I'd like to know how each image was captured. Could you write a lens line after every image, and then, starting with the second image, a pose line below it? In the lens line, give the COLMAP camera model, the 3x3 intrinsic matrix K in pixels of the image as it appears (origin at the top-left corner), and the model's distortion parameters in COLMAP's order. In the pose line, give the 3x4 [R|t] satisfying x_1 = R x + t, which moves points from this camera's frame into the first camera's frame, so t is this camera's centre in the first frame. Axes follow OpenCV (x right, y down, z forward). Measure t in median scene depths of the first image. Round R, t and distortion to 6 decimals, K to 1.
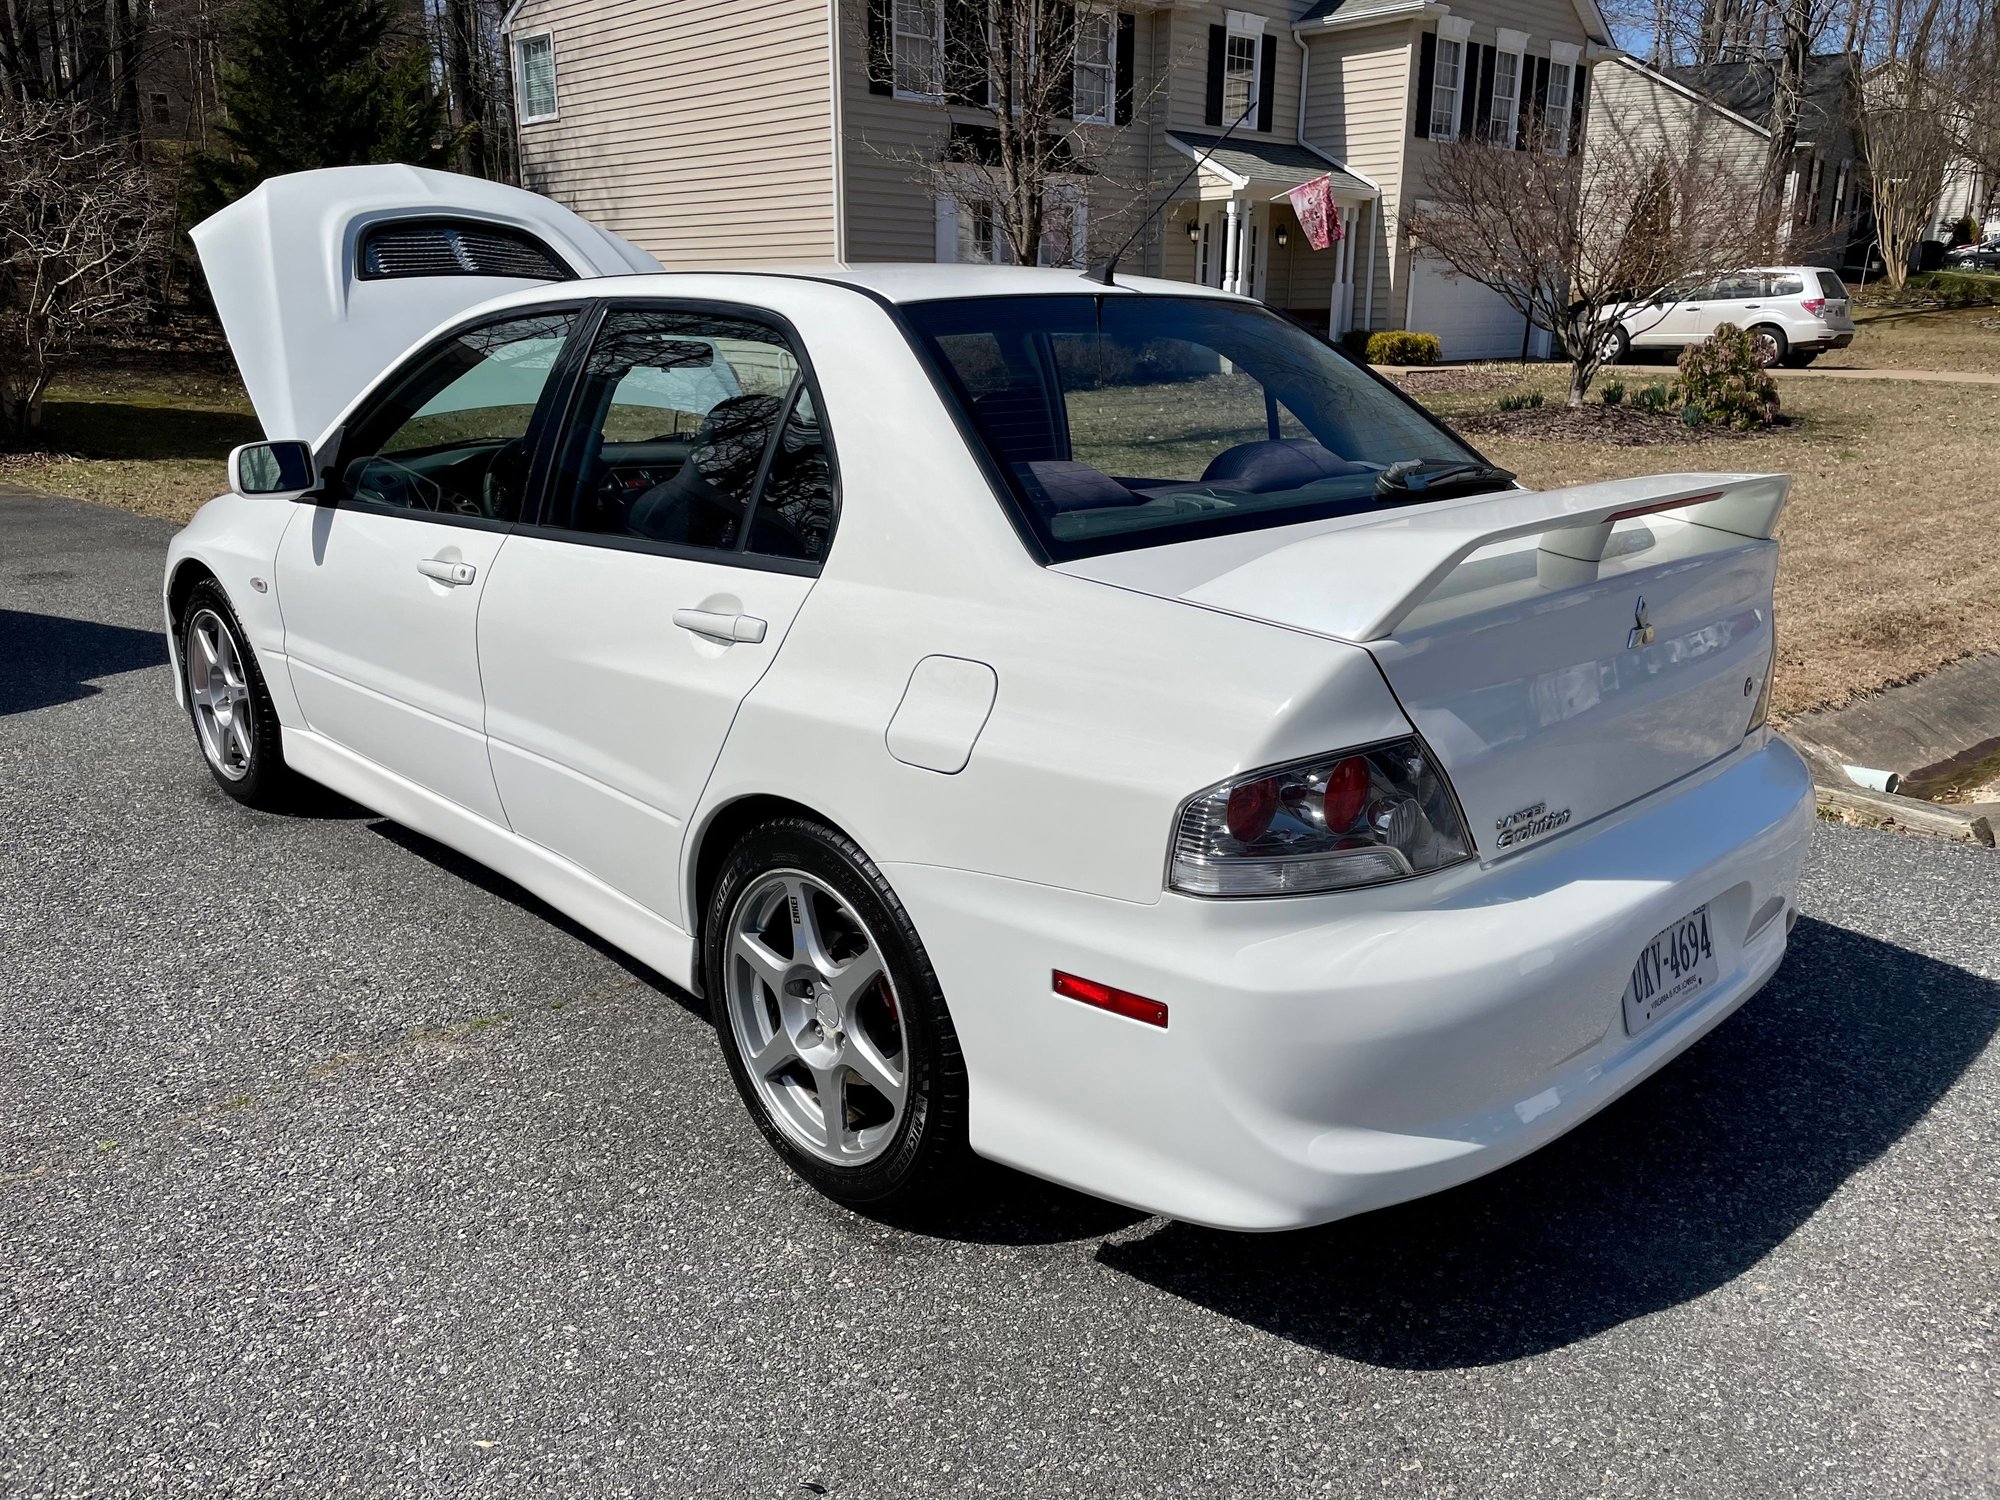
lens RADIAL K [[1505.3, 0, 1000.0], [0, 1505.3, 750.0], [0, 0, 1]] dist [0.071450, -0.095205]
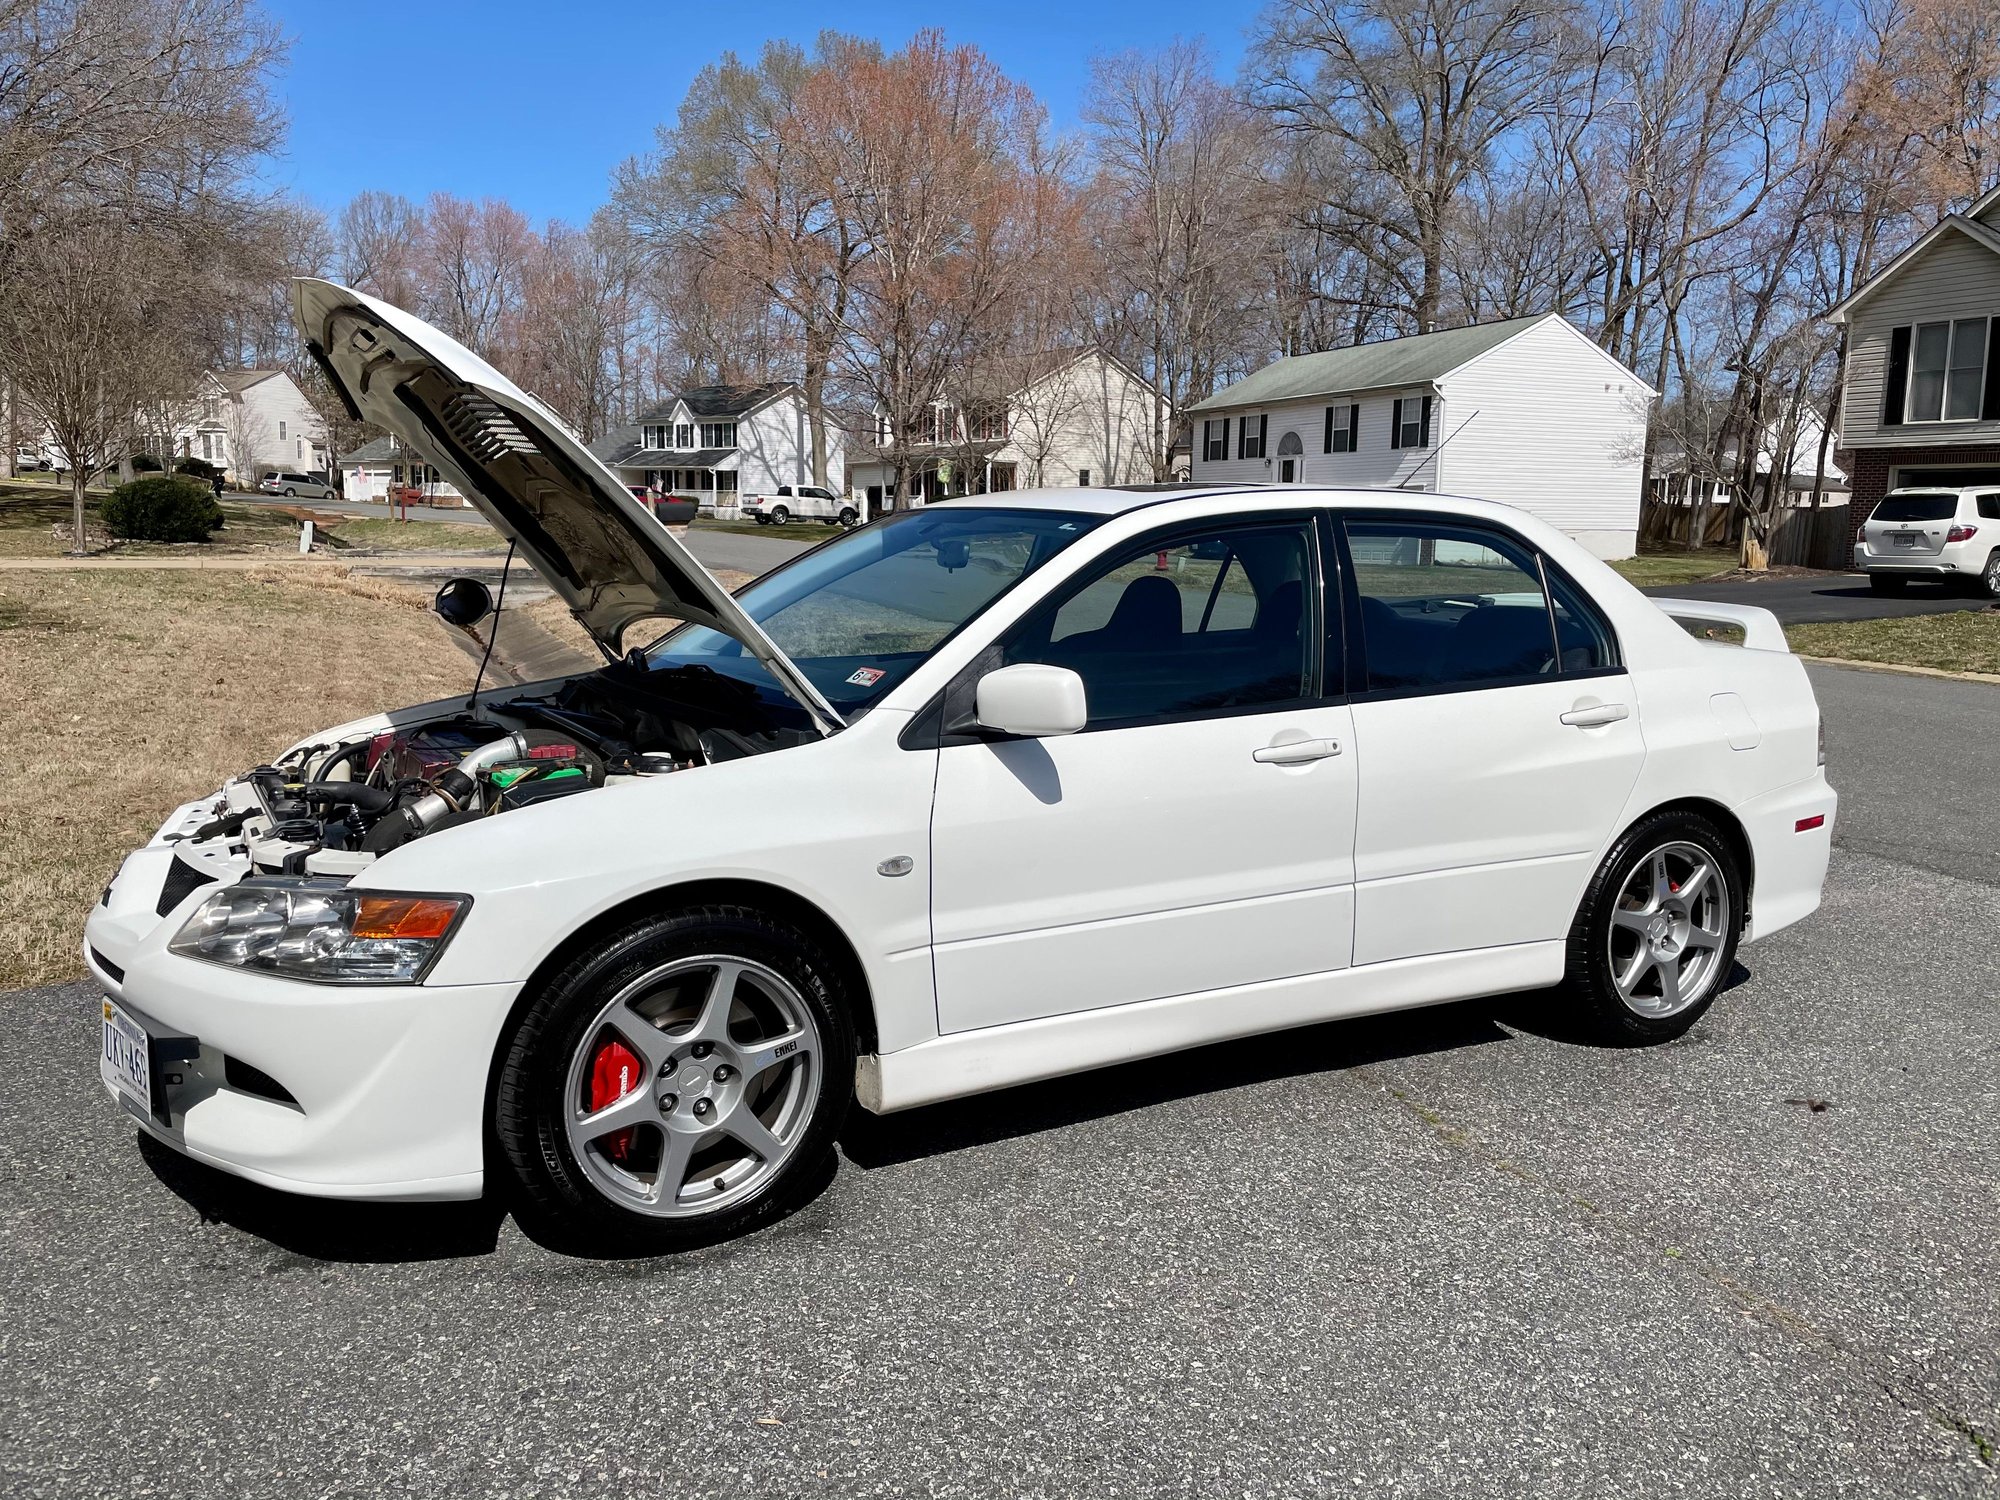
lens RADIAL K [[1505.3, 0, 1000.0], [0, 1505.3, 750.0], [0, 0, 1]] dist [0.071450, -0.095205]
pose [[0.244101, -0.144578, 0.958912, -0.172404], [0.253808, 0.963881, 0.080718, -0.030960], [-0.935947, 0.223676, 0.271979, 0.107920]]
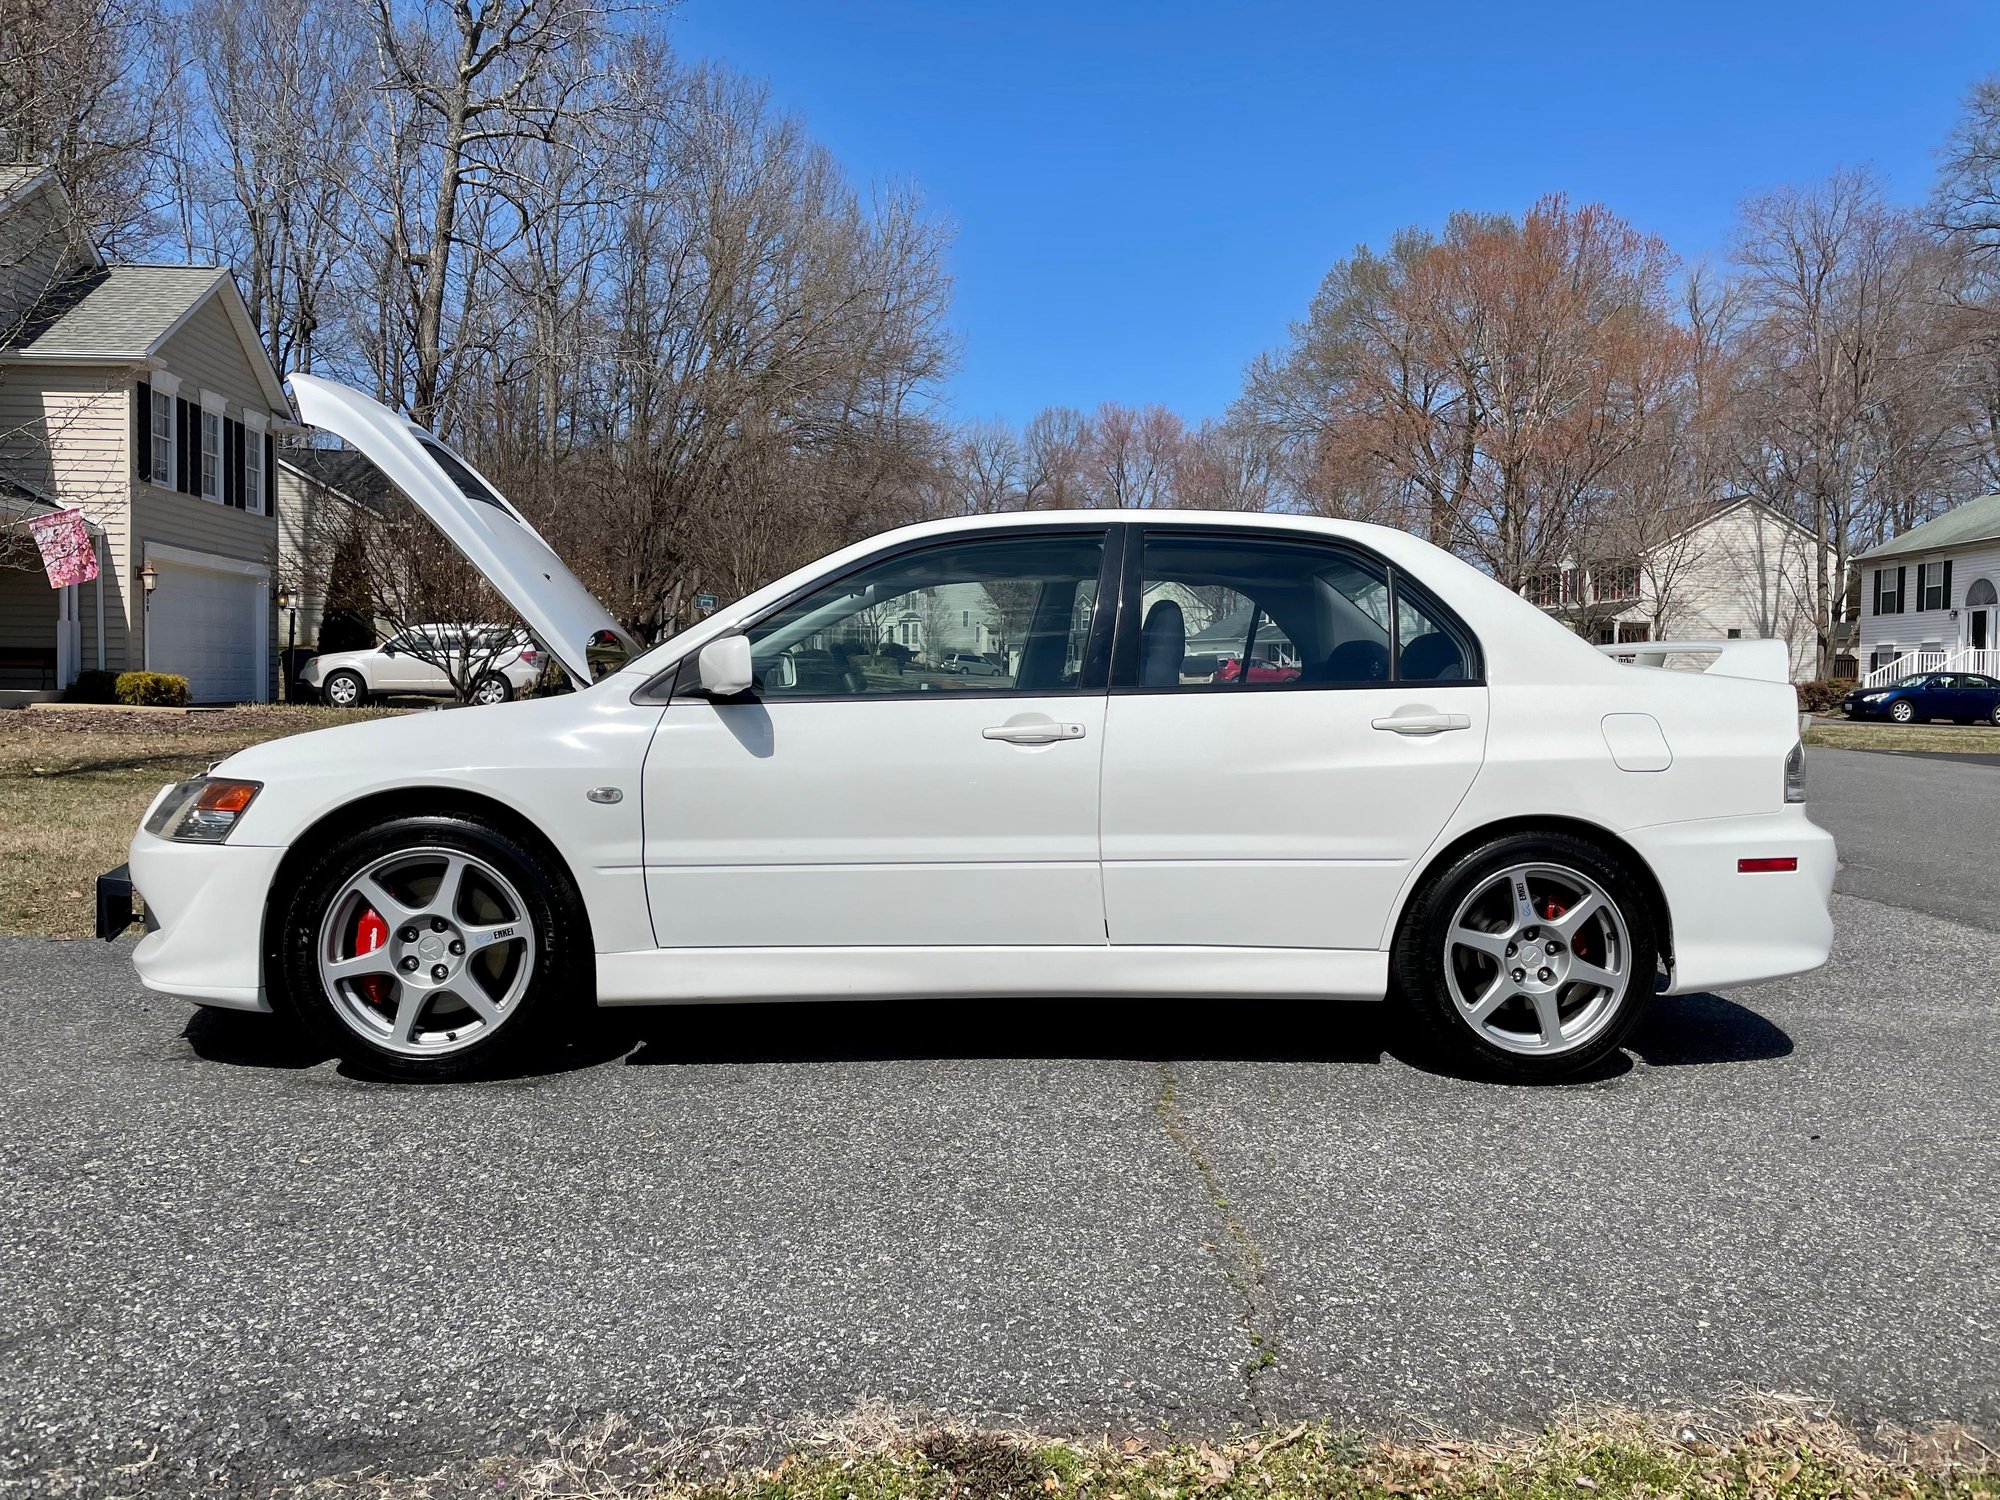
lens RADIAL K [[1505.3, 0, 1000.0], [0, 1505.3, 750.0], [0, 0, 1]] dist [0.071450, -0.095205]
pose [[0.619991, -0.027984, 0.784109, -0.154396], [0.208450, 0.969325, -0.130226, 0.005044], [-0.756412, 0.244186, 0.606806, 0.037324]]
